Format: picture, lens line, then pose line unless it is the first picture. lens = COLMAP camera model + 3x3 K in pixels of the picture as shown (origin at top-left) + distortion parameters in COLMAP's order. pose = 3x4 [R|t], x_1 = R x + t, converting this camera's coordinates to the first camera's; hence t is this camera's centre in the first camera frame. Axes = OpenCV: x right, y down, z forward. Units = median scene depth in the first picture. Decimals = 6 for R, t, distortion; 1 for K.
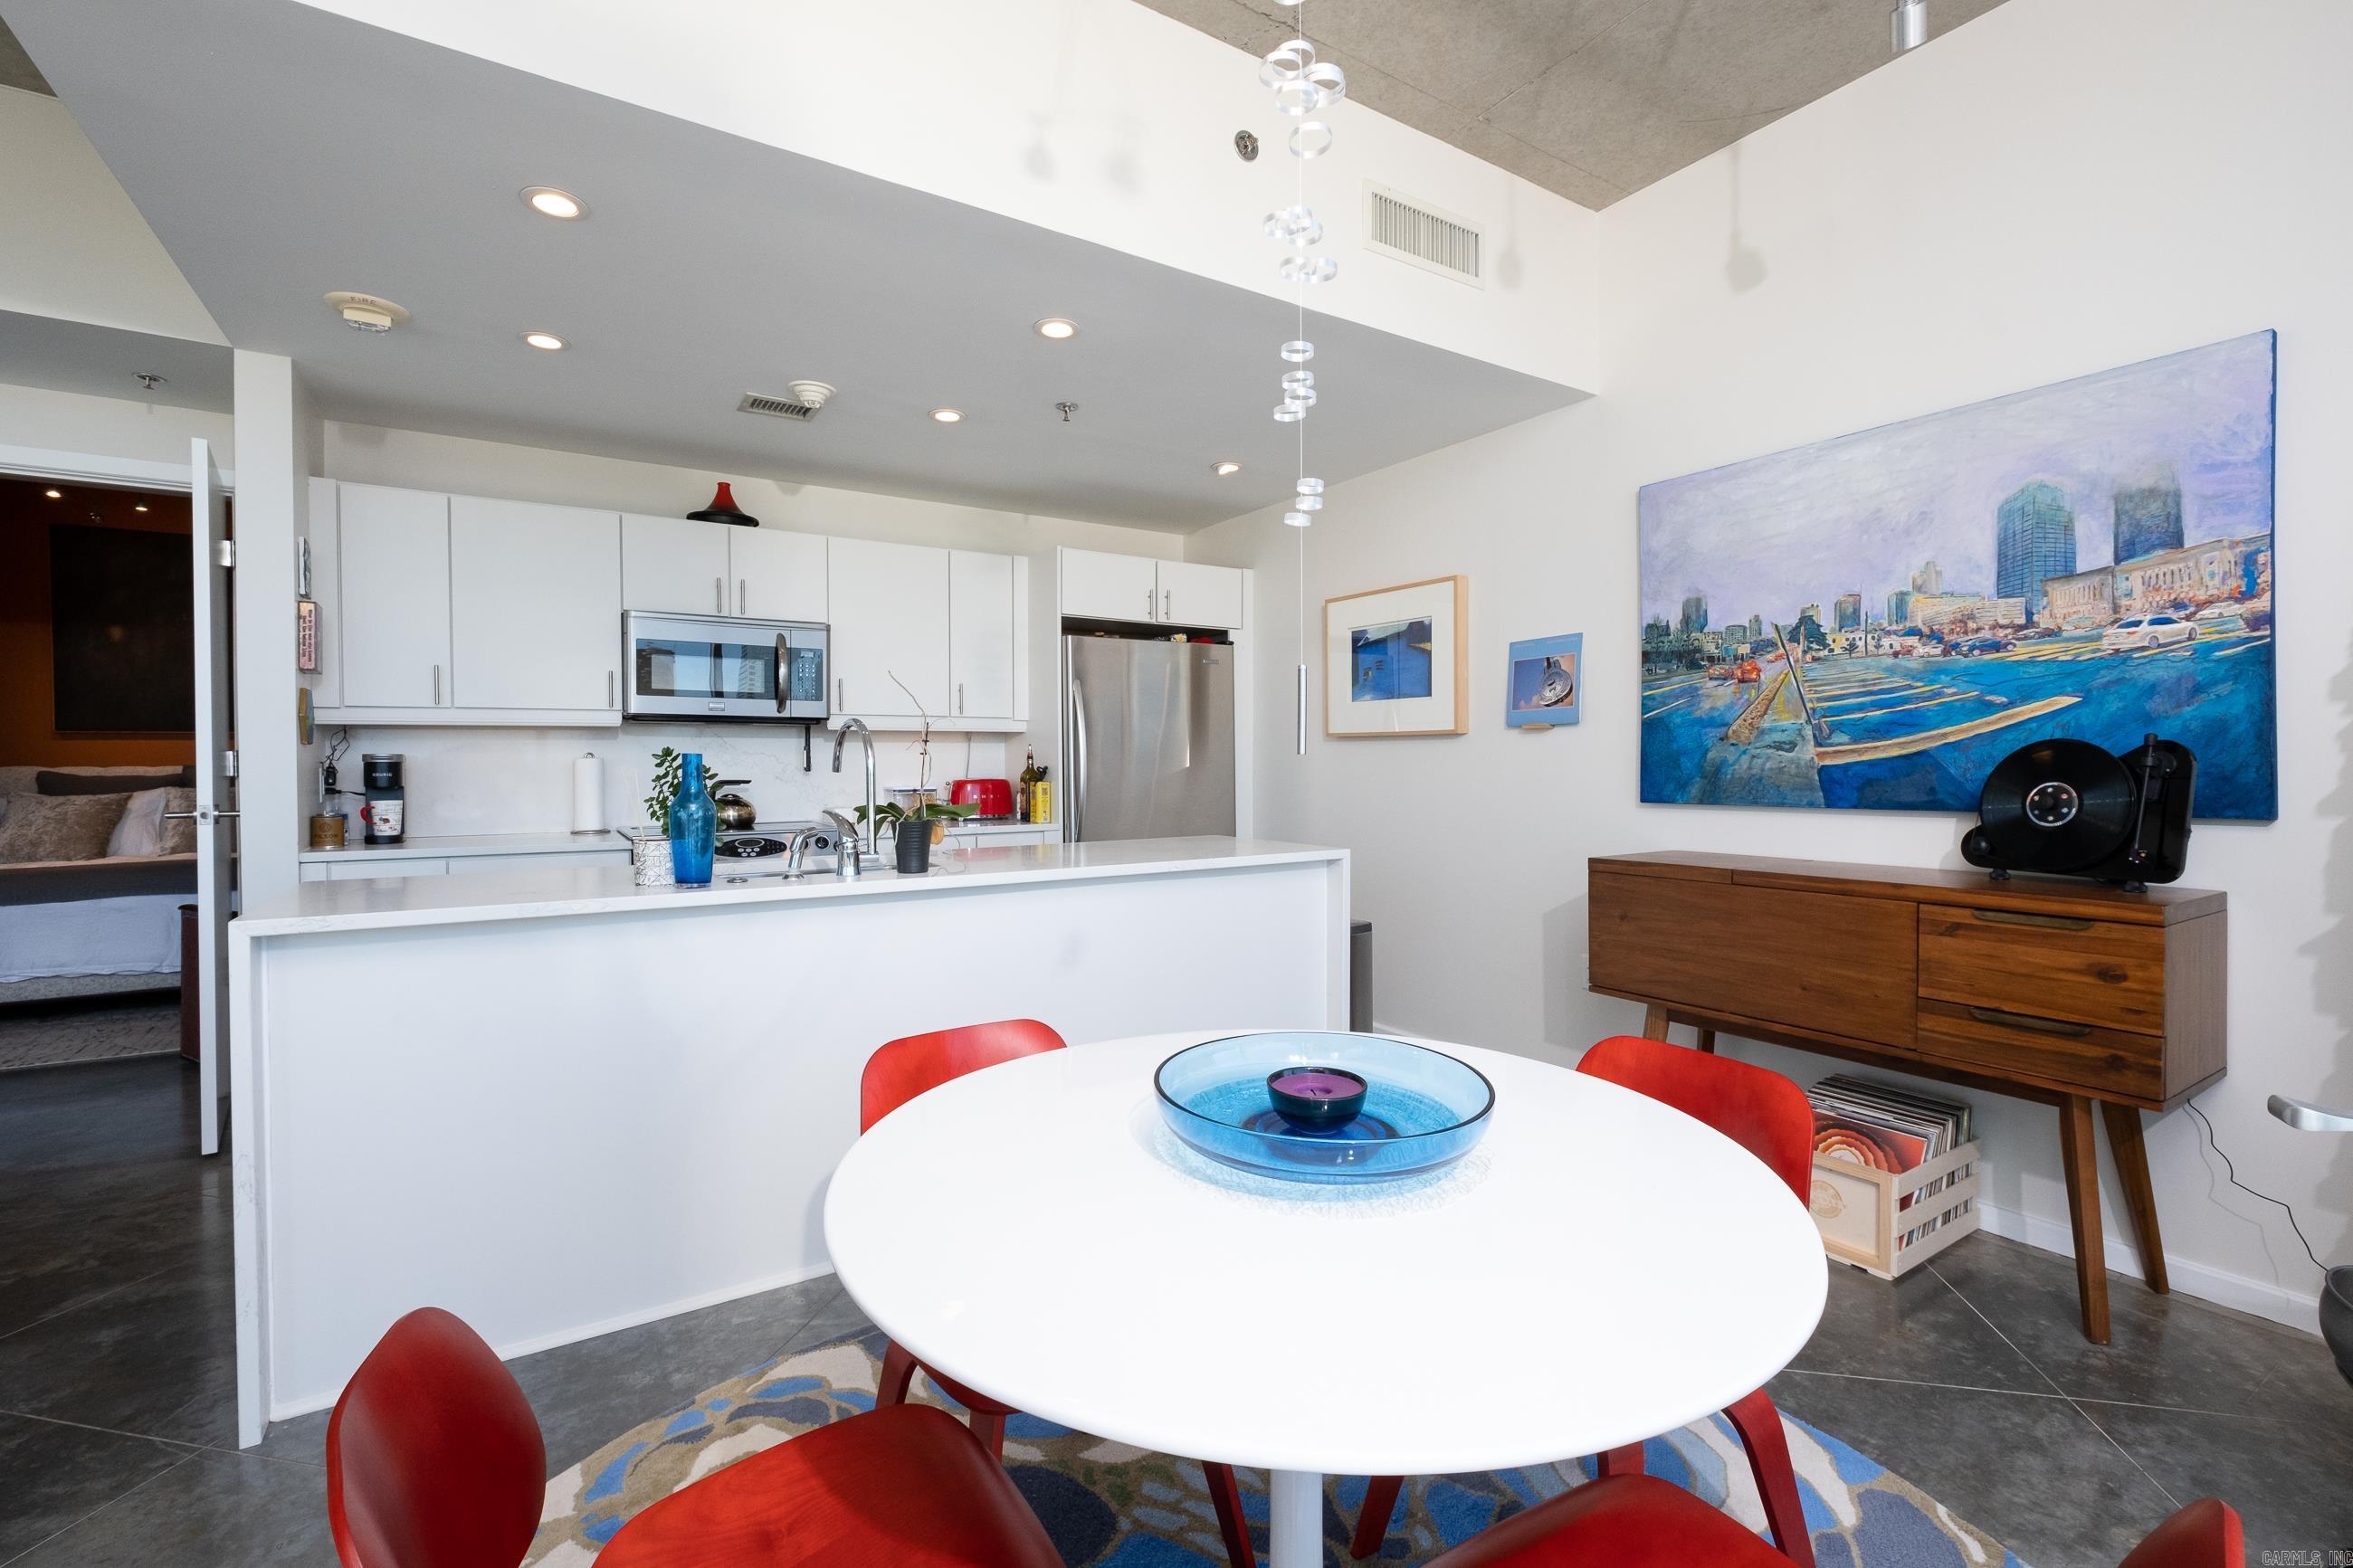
lens RADIAL K [[1042.8, 0, 1177.7], [0, 1042.8, 771.9], [0, 0, 1]] dist [-0.007141, 0.000575]
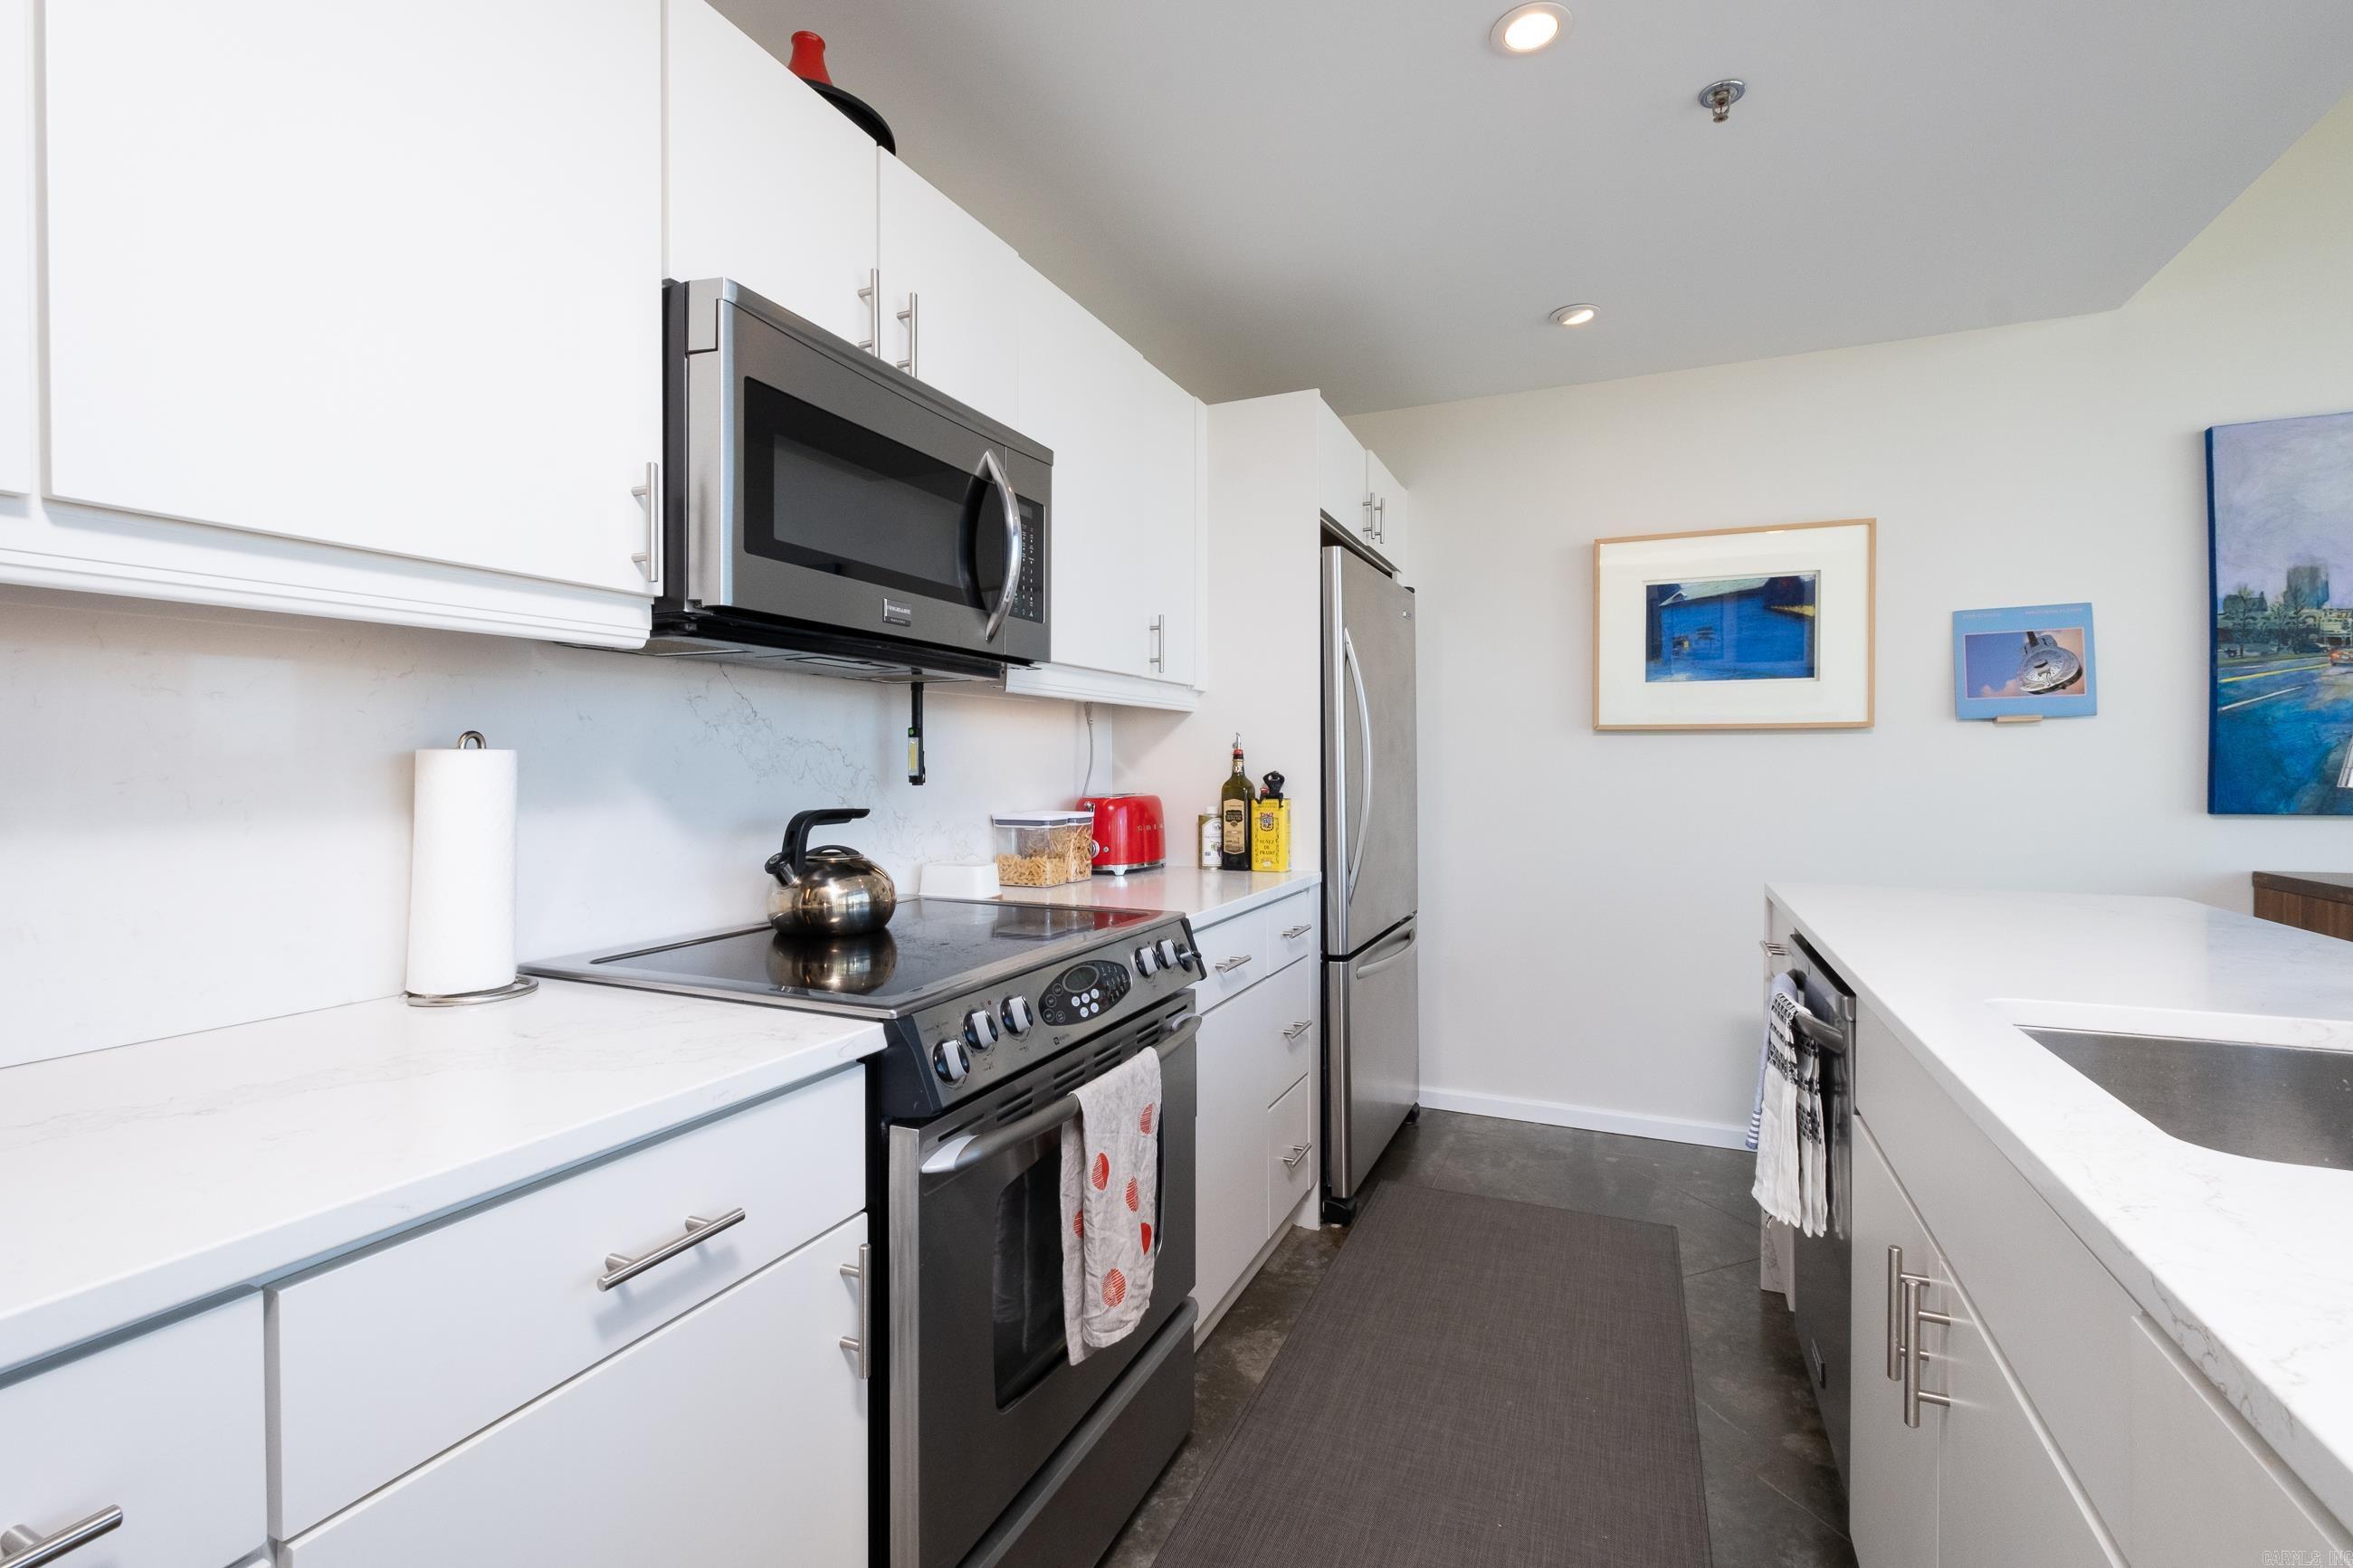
lens RADIAL K [[1042.8, 0, 1193.3], [0, 1042.8, 780.1], [0, 0, 1]] dist [-0.007141, 0.000575]
pose [[0.835675, -0.007097, 0.549179, -0.630467], [0.006001, 0.999975, 0.003791, -0.004323], [-0.549192, 0.000128, 0.835696, 0.713077]]
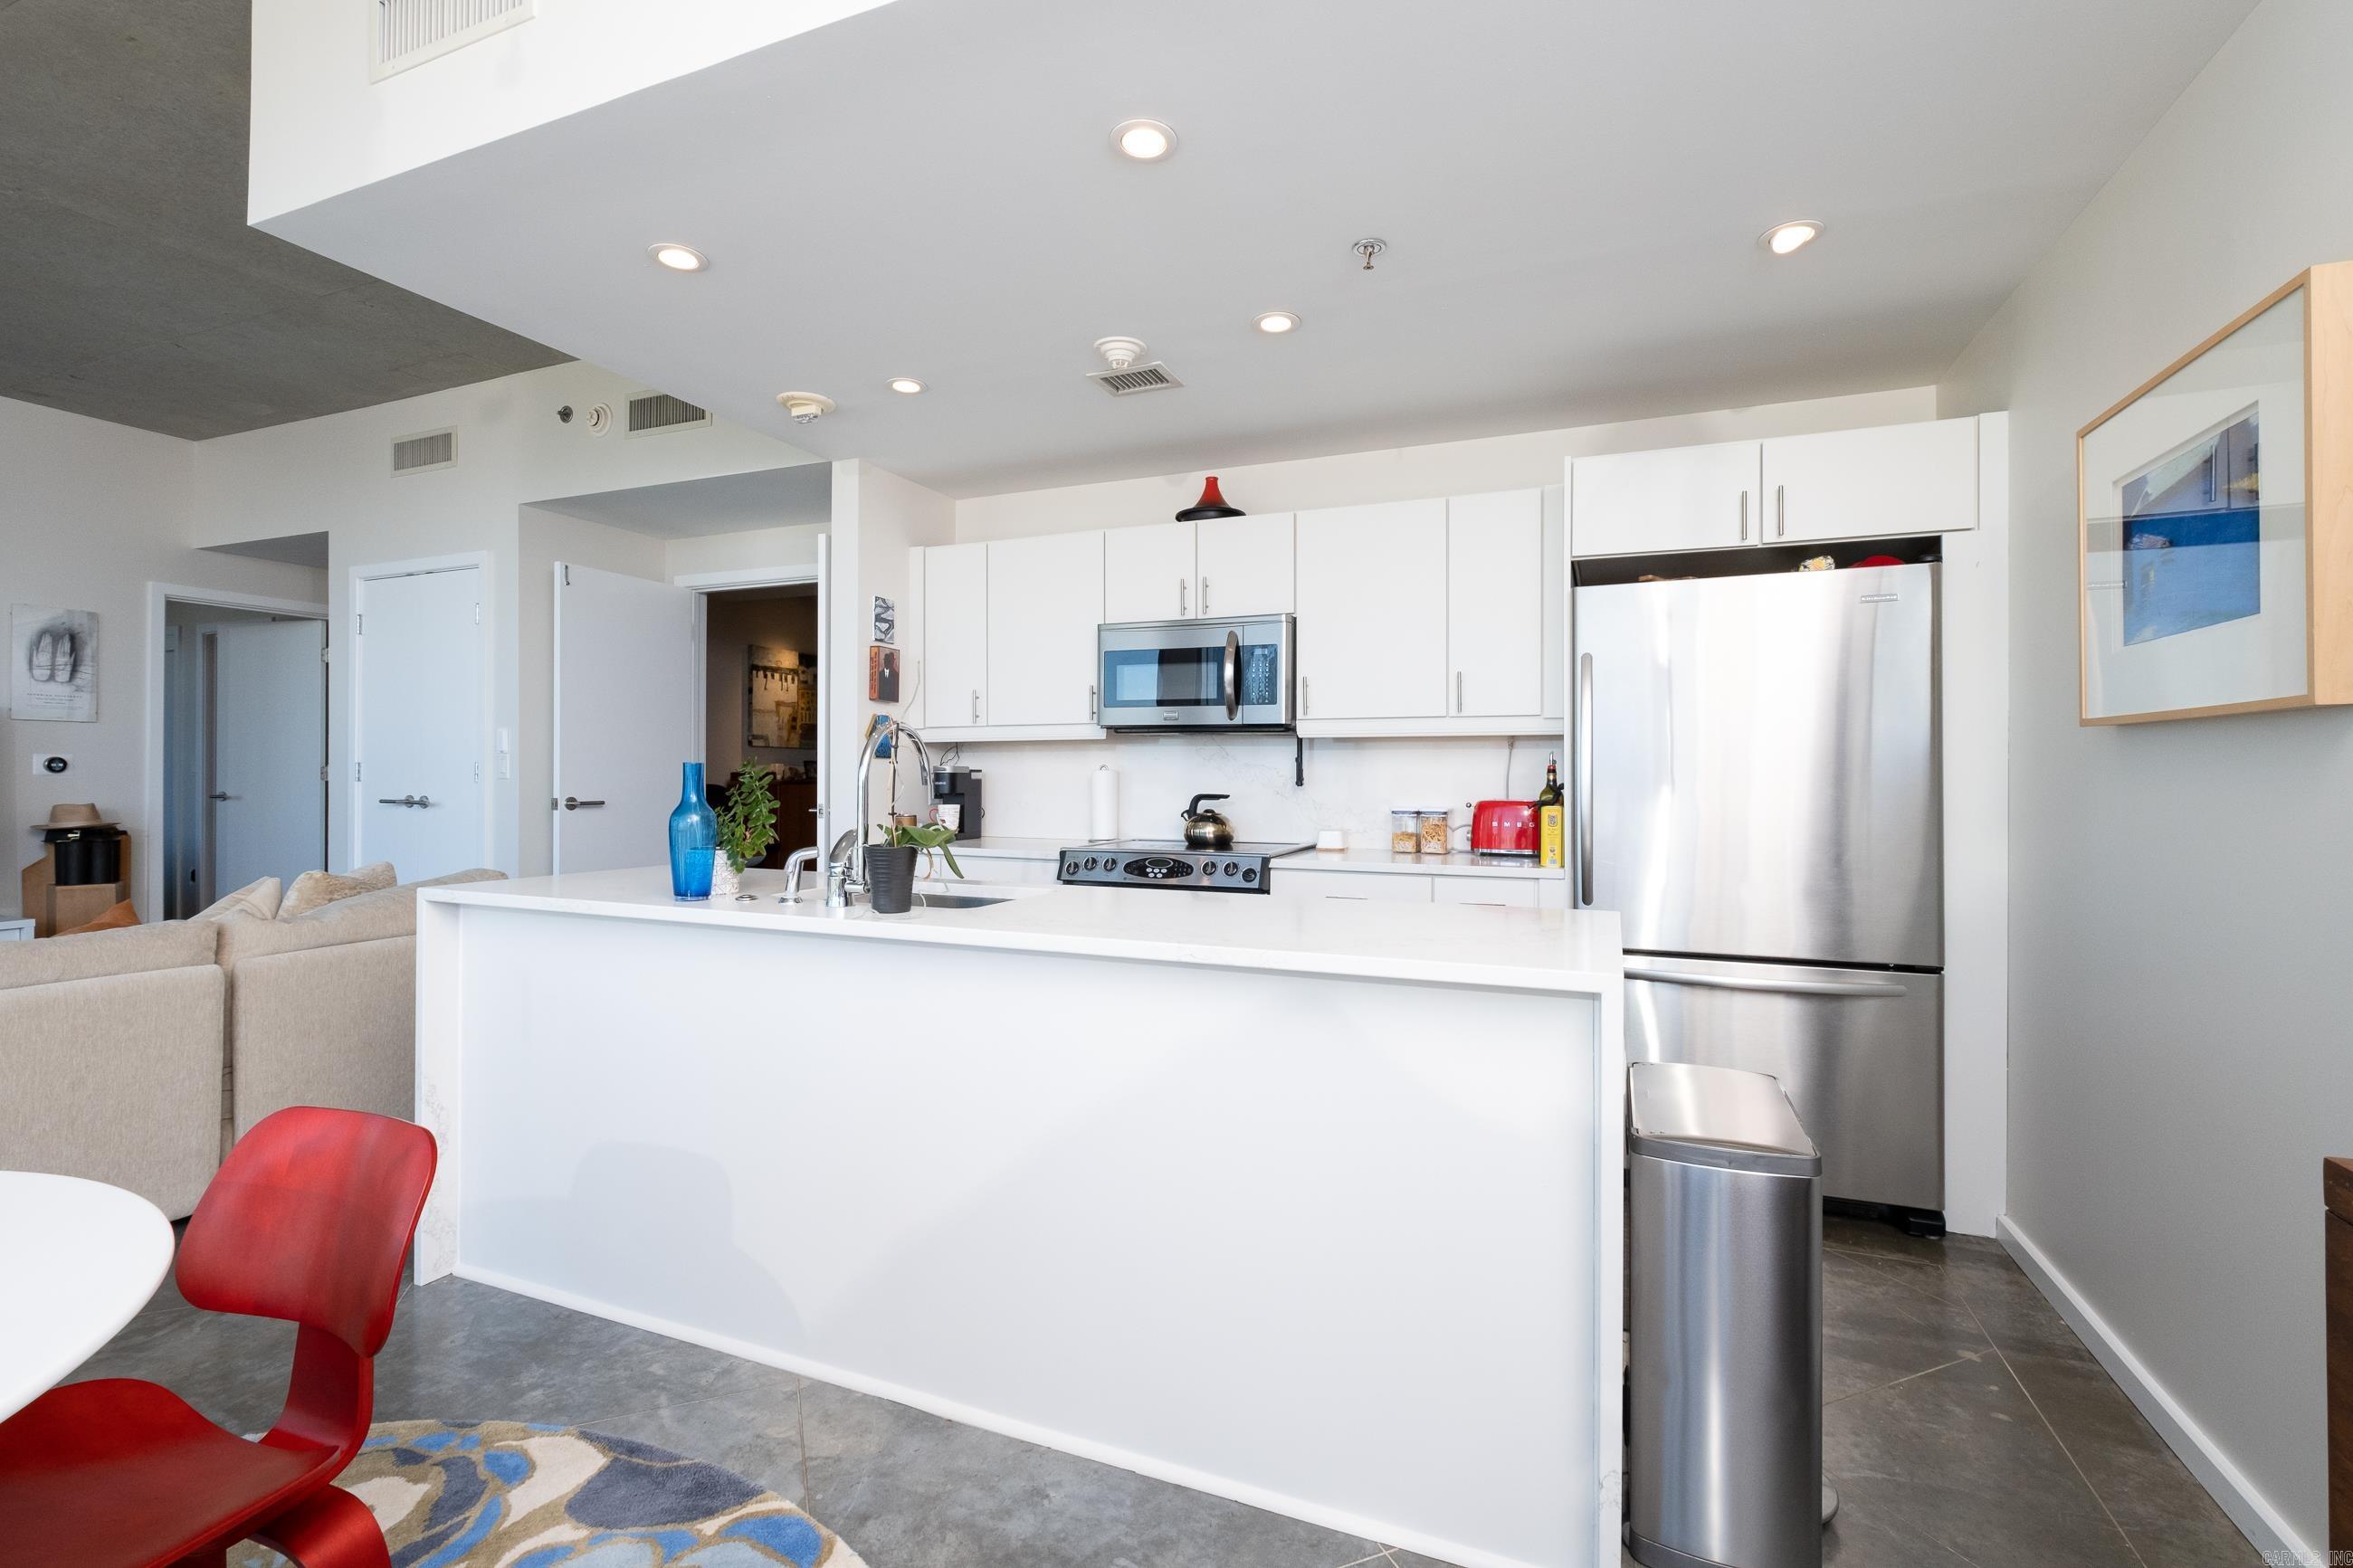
lens RADIAL K [[1042.8, 0, 1176.3], [0, 1042.8, 776.7], [0, 0, 1]] dist [-0.007141, 0.000575]
pose [[0.566214, 0.005487, -0.824240, 0.382057], [-0.013765, 0.999901, -0.002799, -0.005670], [0.824143, 0.012930, 0.566234, 0.530013]]
